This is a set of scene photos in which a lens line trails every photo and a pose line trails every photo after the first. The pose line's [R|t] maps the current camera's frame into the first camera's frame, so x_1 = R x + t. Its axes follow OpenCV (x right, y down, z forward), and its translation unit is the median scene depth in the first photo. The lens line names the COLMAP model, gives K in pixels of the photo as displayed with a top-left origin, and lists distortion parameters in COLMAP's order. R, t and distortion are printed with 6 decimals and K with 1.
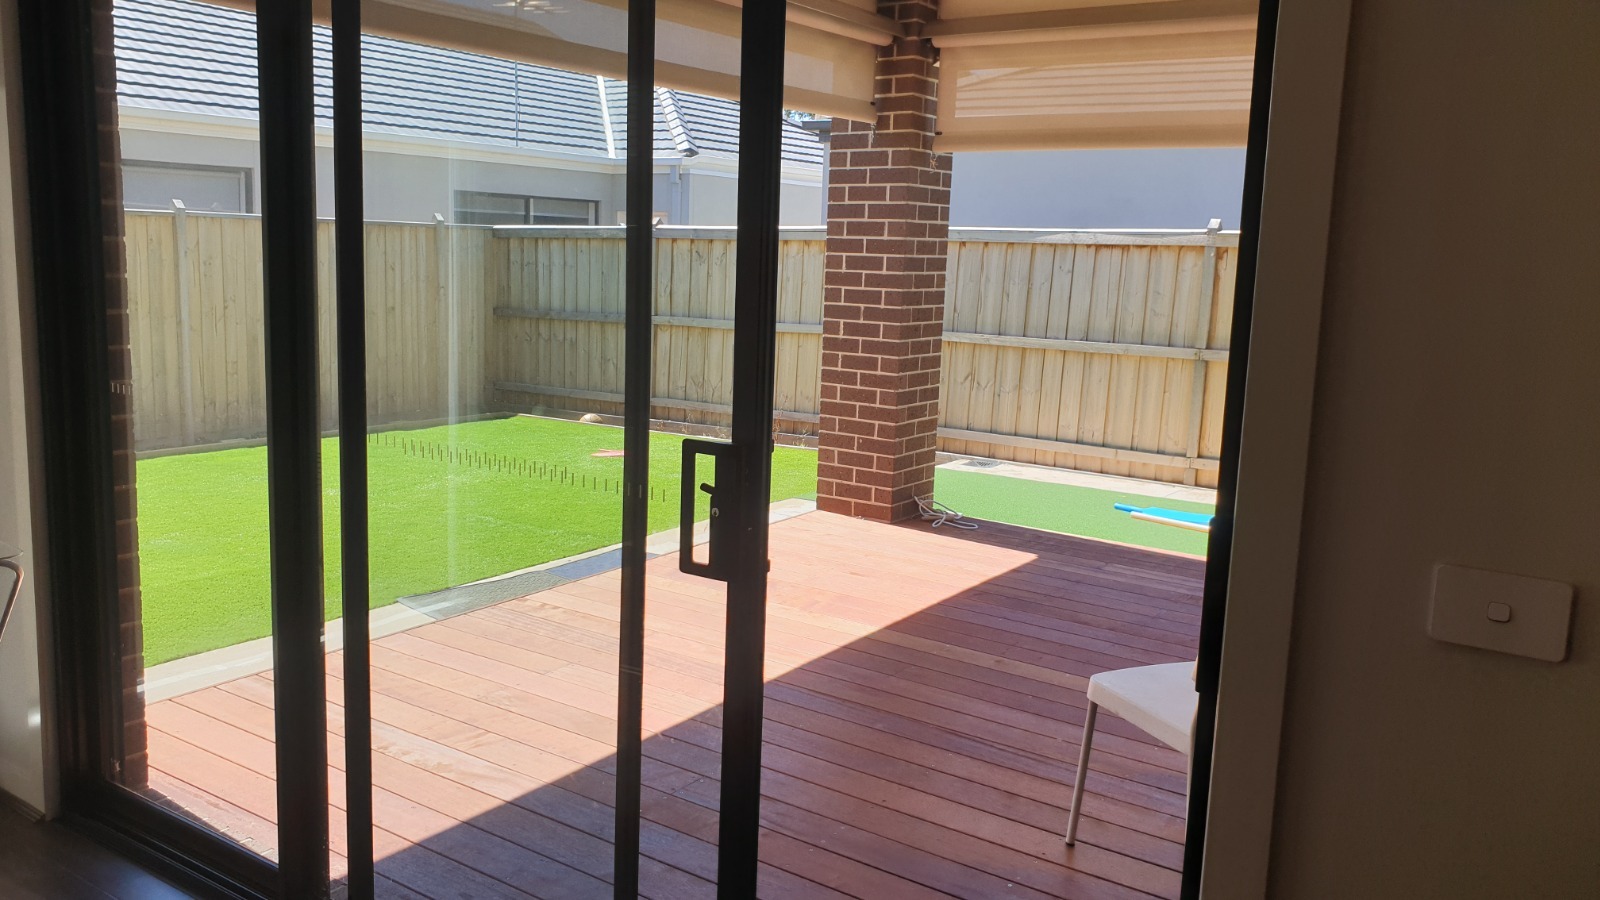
lens RADIAL K [[1262.5, 0, 800.0], [0, 1262.5, 450.0], [0, 0, 1]] dist [0.141850, -0.218910]
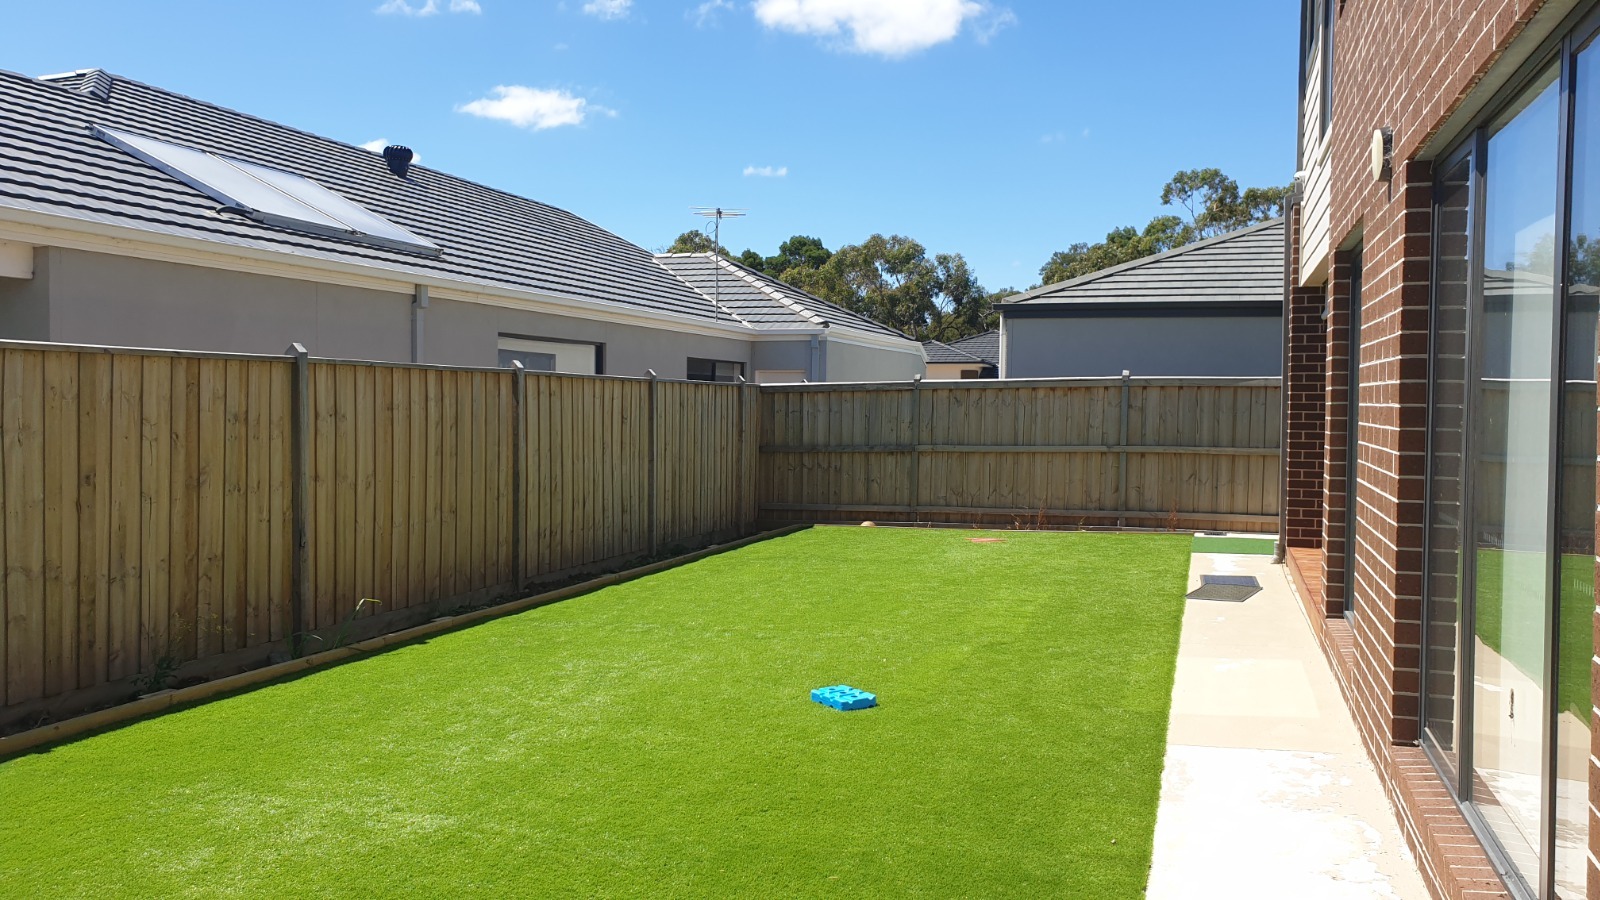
lens RADIAL K [[1262.5, 0, 800.0], [0, 1262.5, 450.0], [0, 0, 1]] dist [0.141850, -0.218910]
pose [[0.960244, -0.033275, 0.277172, -0.583976], [0.065137, 0.992171, -0.106553, 0.033107], [-0.271457, 0.120371, 0.954894, -0.245893]]
